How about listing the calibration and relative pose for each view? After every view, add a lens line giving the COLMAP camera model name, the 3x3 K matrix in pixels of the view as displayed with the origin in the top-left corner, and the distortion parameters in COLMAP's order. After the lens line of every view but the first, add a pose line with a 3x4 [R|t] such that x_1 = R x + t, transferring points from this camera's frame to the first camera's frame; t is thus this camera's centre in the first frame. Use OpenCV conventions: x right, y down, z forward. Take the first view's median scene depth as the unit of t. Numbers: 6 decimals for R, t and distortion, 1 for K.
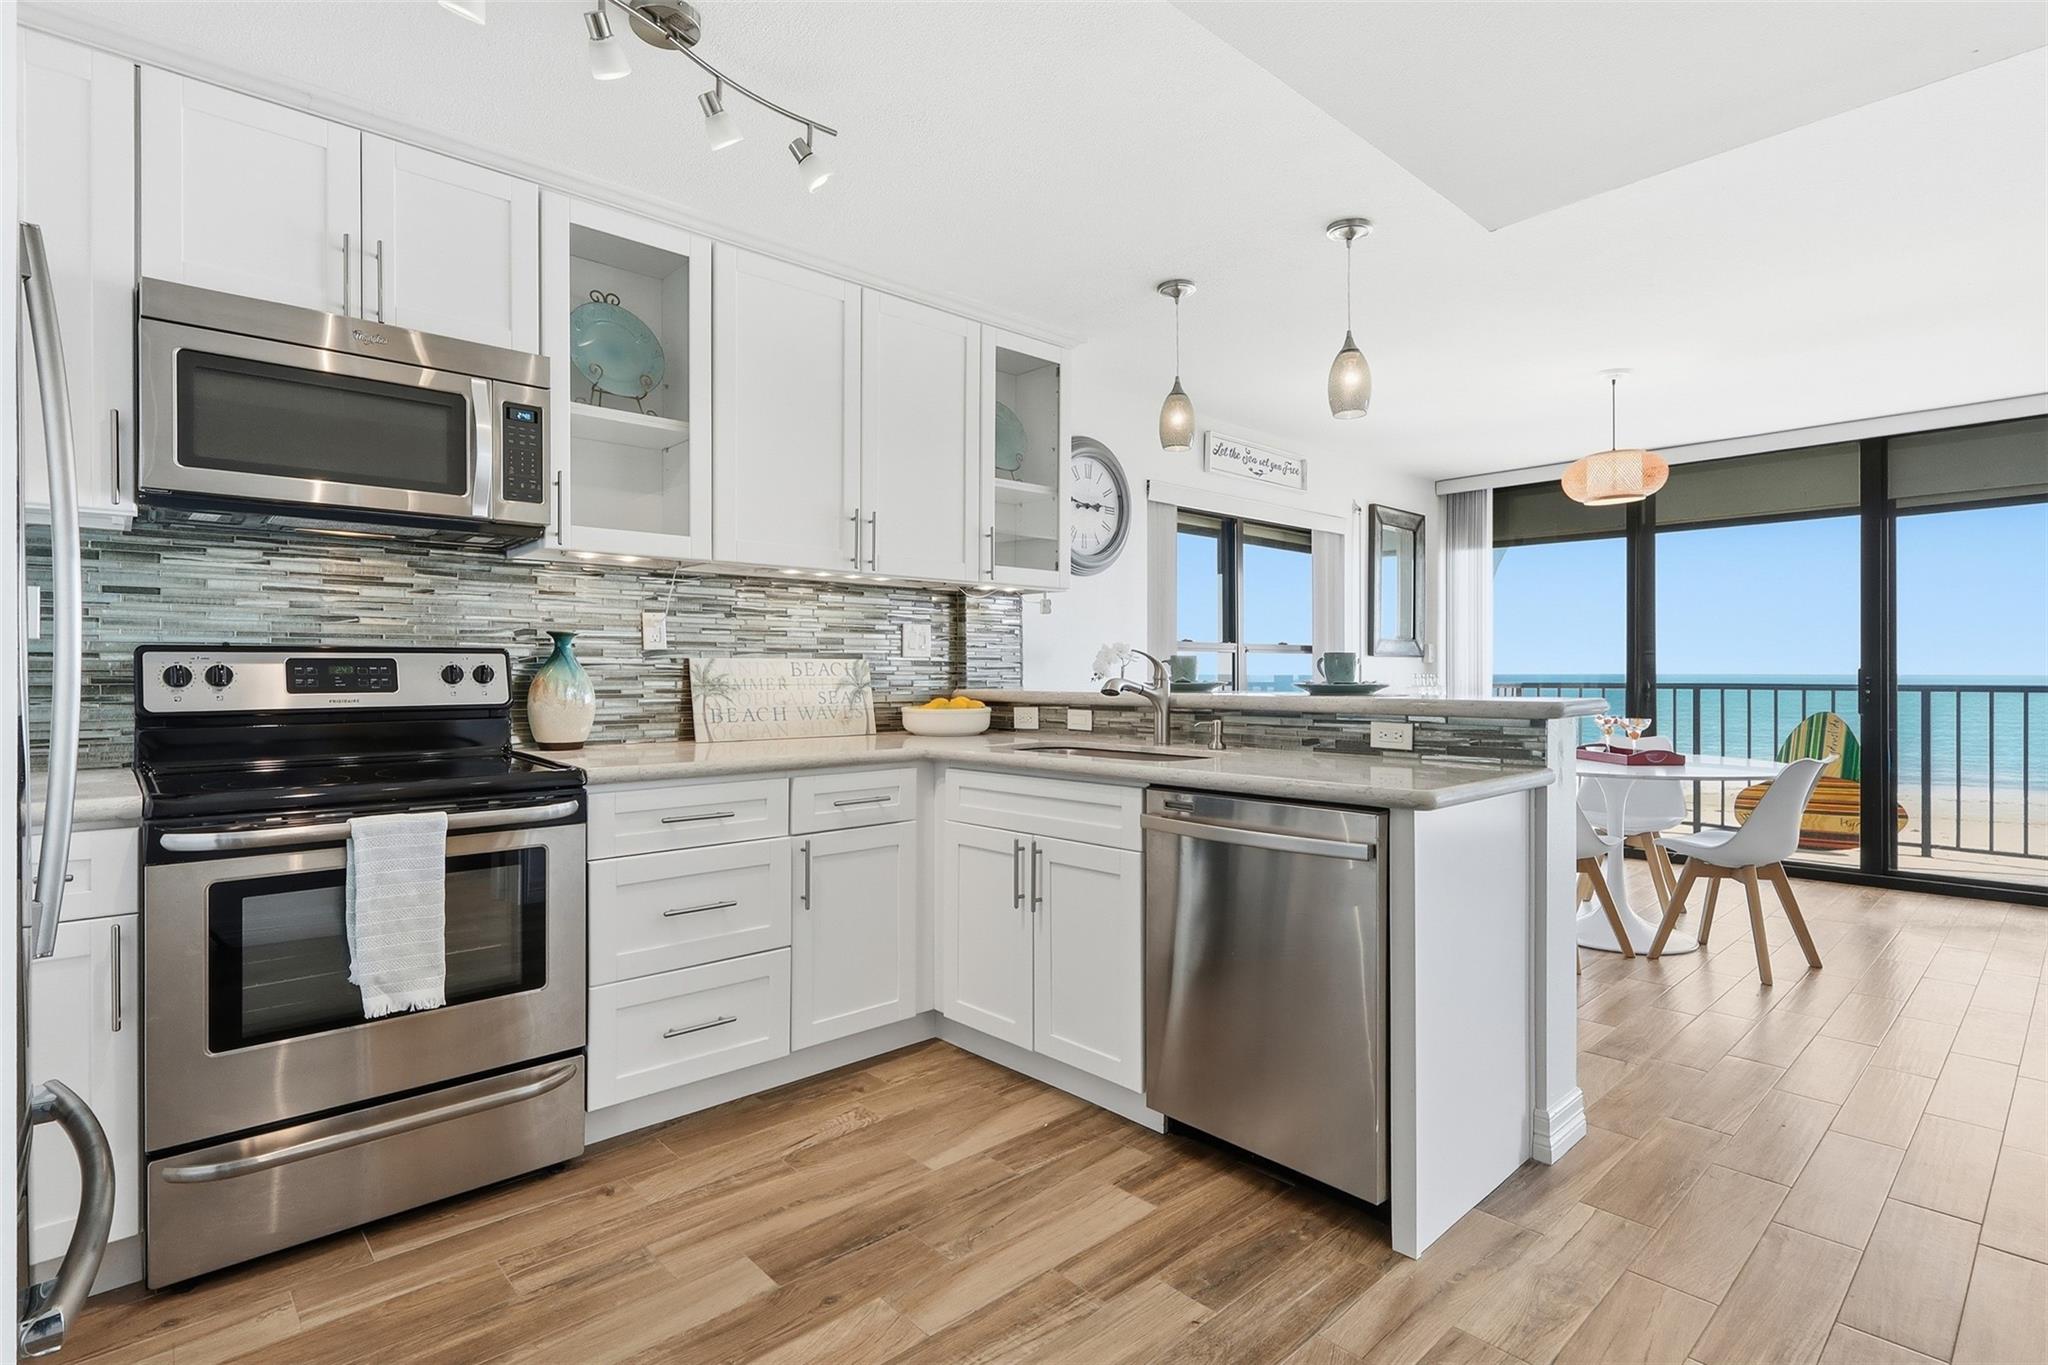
lens RADIAL K [[999.8, 0, 1024.8], [0, 999.8, 671.4], [0, 0, 1]] dist [-0.000253, 0.000729]
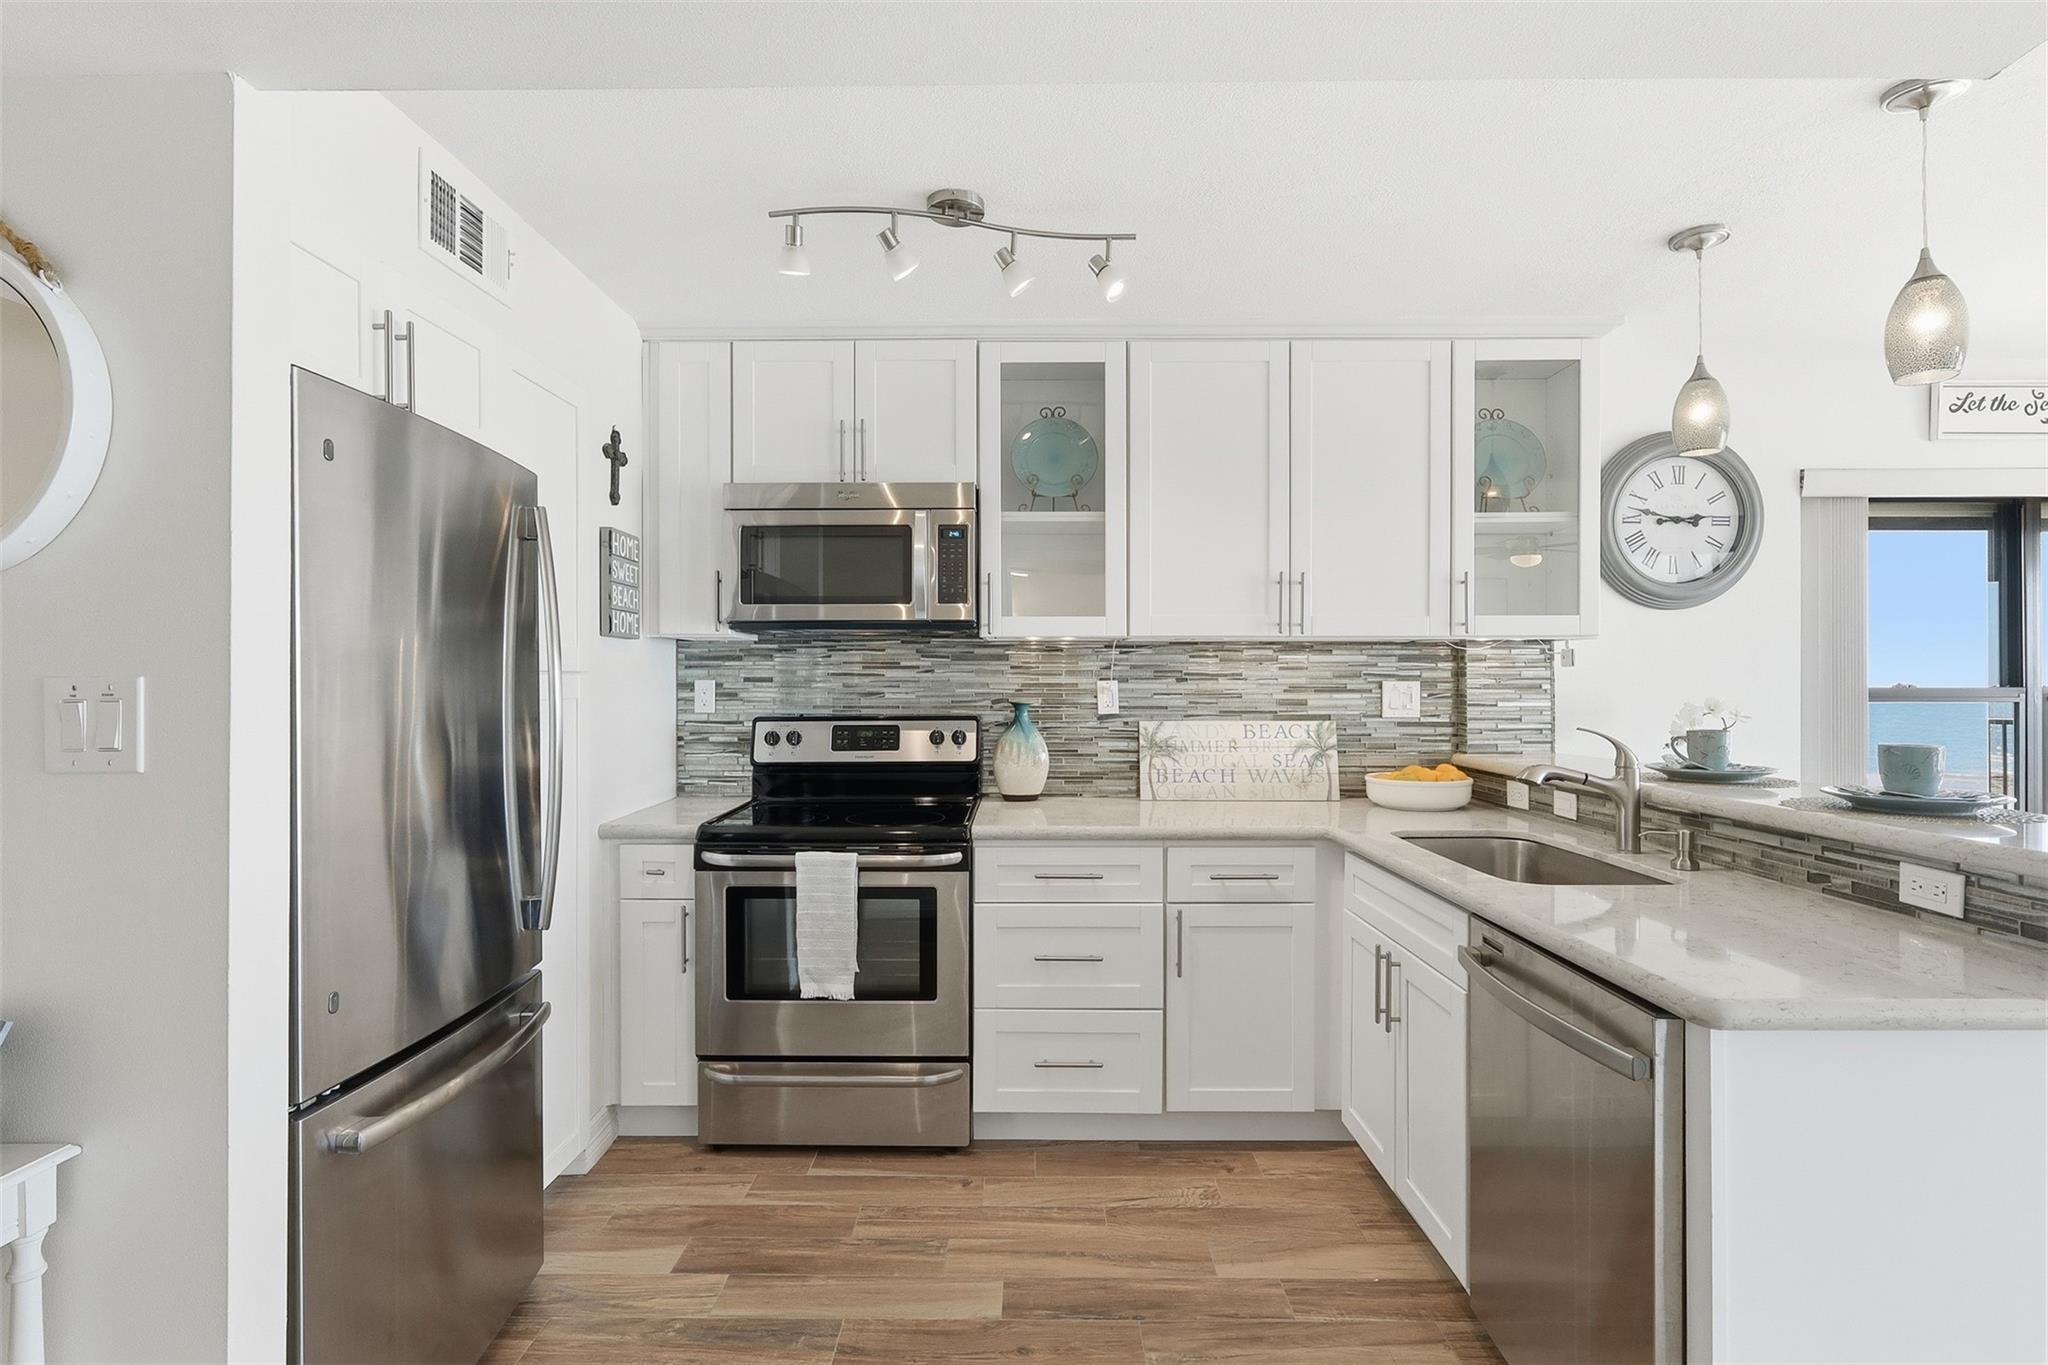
lens RADIAL K [[1001.2, 0, 1024.0], [0, 1001.2, 682.5], [0, 0, 1]] dist [0.001040, 0.000626]
pose [[0.729481, -0.000131, -0.684002, 0.359161], [0.000461, 1.000000, 0.000300, -0.063194], [0.684001, -0.000534, 0.729481, 0.135887]]
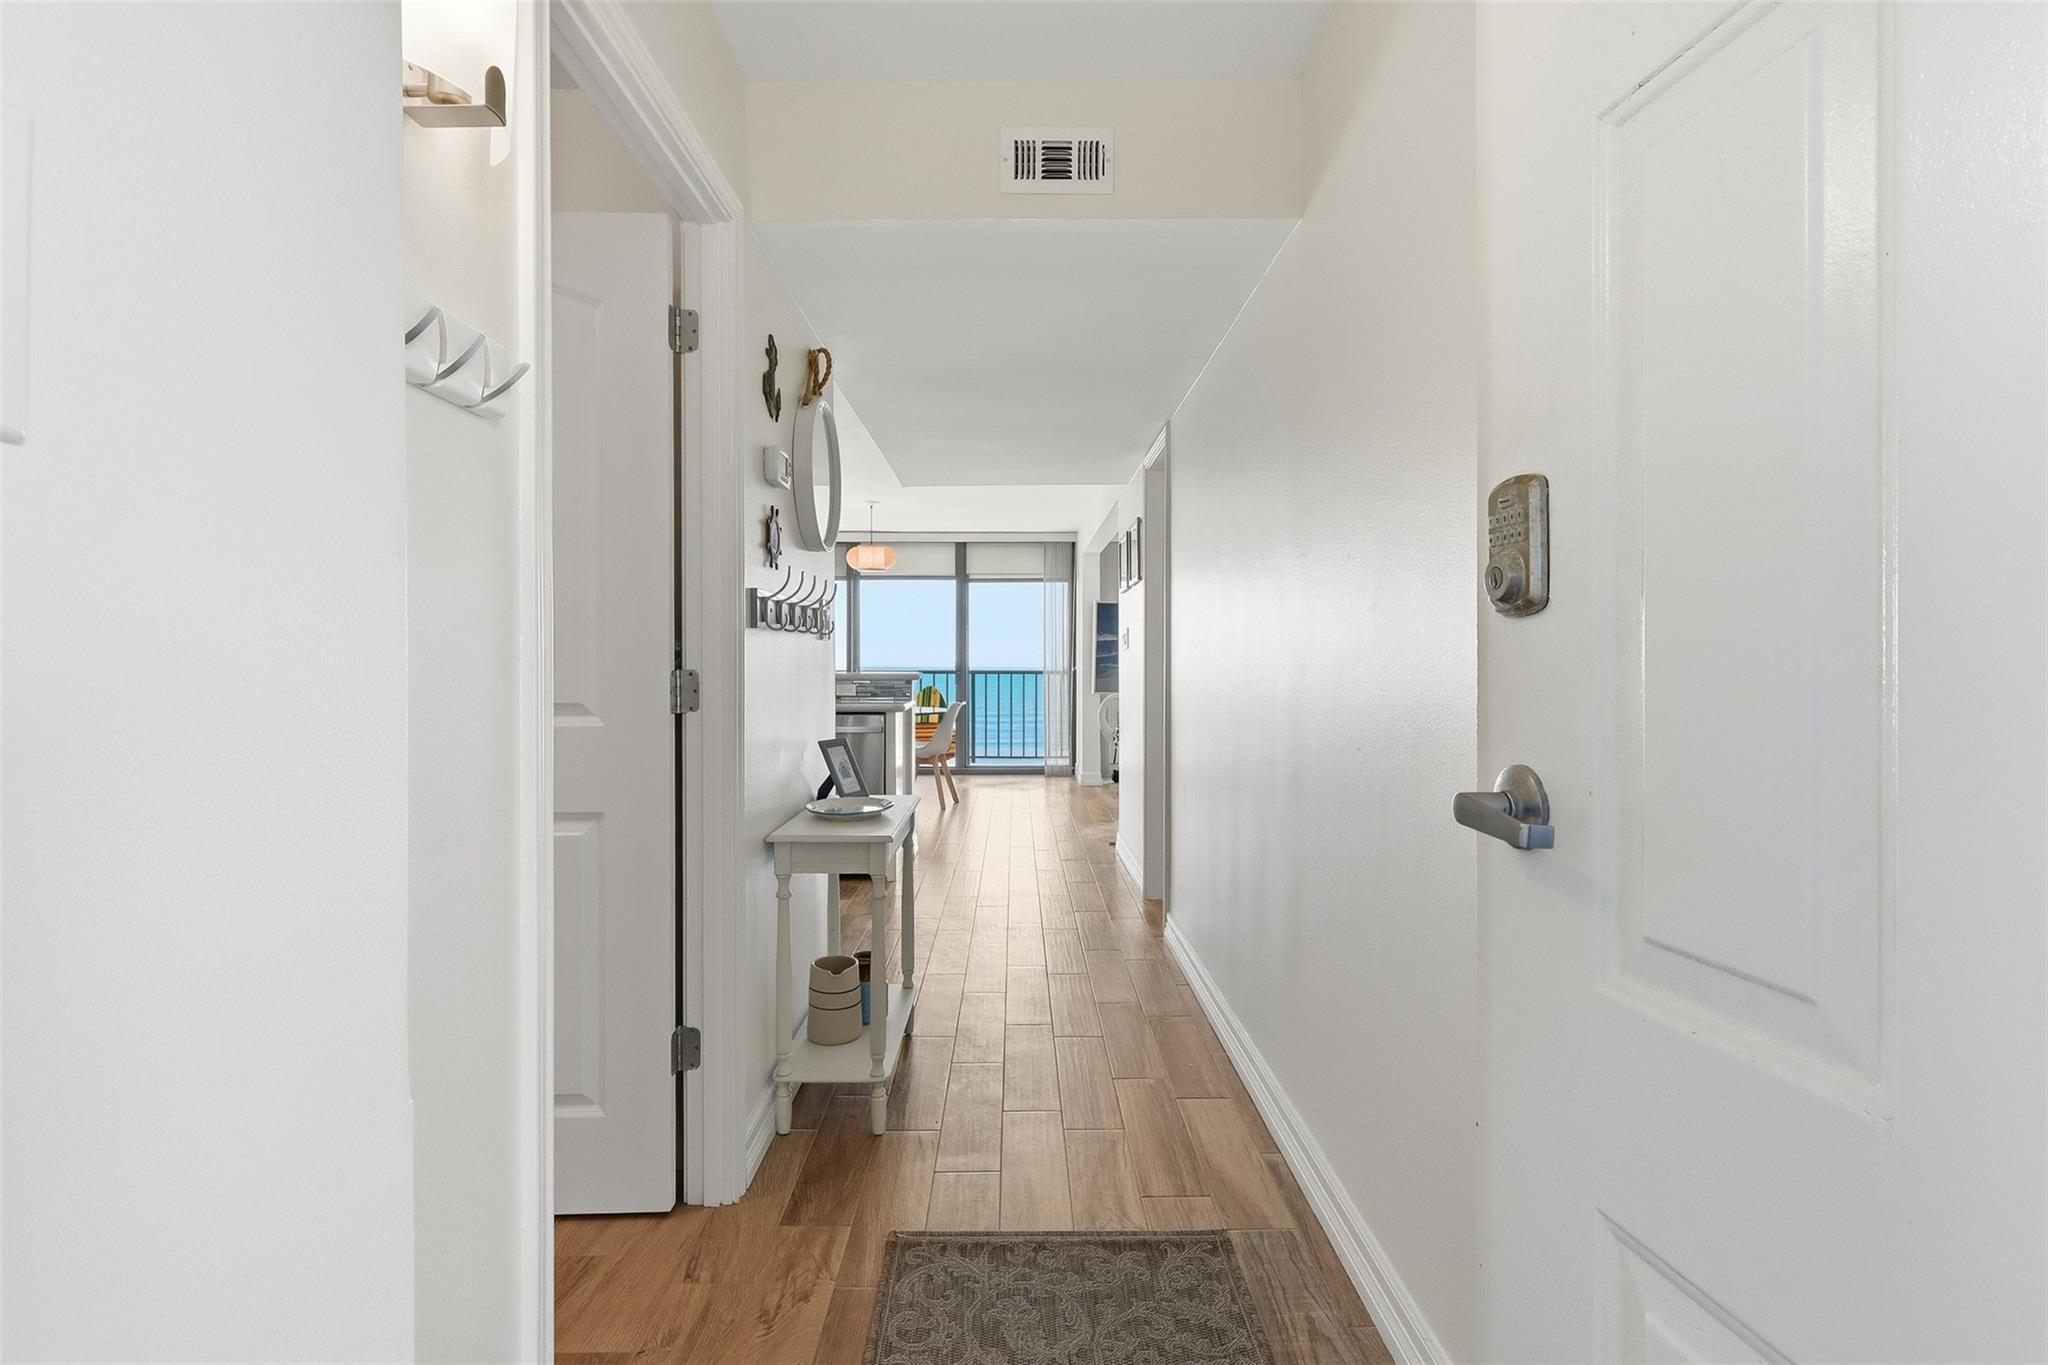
lens RADIAL K [[1009.4, 0, 1020.3], [0, 1009.4, 663.7], [0, 0, 1]] dist [0.002999, 0.000010]
pose [[0.678770, -0.000178, 0.734351, -0.975142], [0.000849, 0.999999, -0.000543, 0.006245], [-0.734350, 0.000992, 0.678770, -0.777639]]
